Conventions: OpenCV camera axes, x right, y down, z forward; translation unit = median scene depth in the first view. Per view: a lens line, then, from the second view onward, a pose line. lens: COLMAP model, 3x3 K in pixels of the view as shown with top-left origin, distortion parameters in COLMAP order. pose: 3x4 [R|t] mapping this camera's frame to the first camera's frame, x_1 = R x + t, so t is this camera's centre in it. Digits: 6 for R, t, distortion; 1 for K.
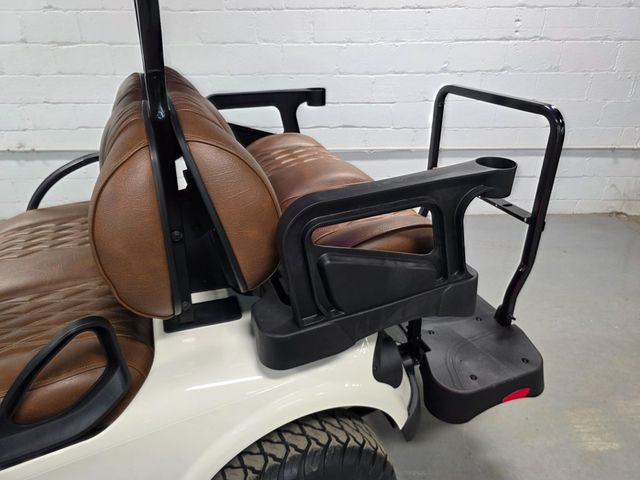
lens RADIAL K [[440.0, 0, 321.5], [0, 440.0, 241.0], [0, 0, 1]] dist [0.030346, -0.020015]
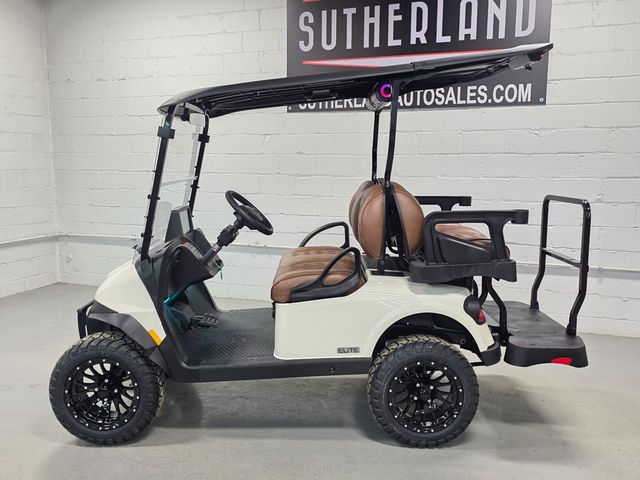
lens RADIAL K [[590.7, 0, 320.5], [0, 590.7, 240.9], [0, 0, 1]] dist [0.049191, 0.000000]
pose [[0.936866, 0.055758, -0.345214, 0.291999], [-0.167478, 0.938165, -0.302983, 0.652291], [0.306974, 0.341670, 0.888273, -1.221248]]
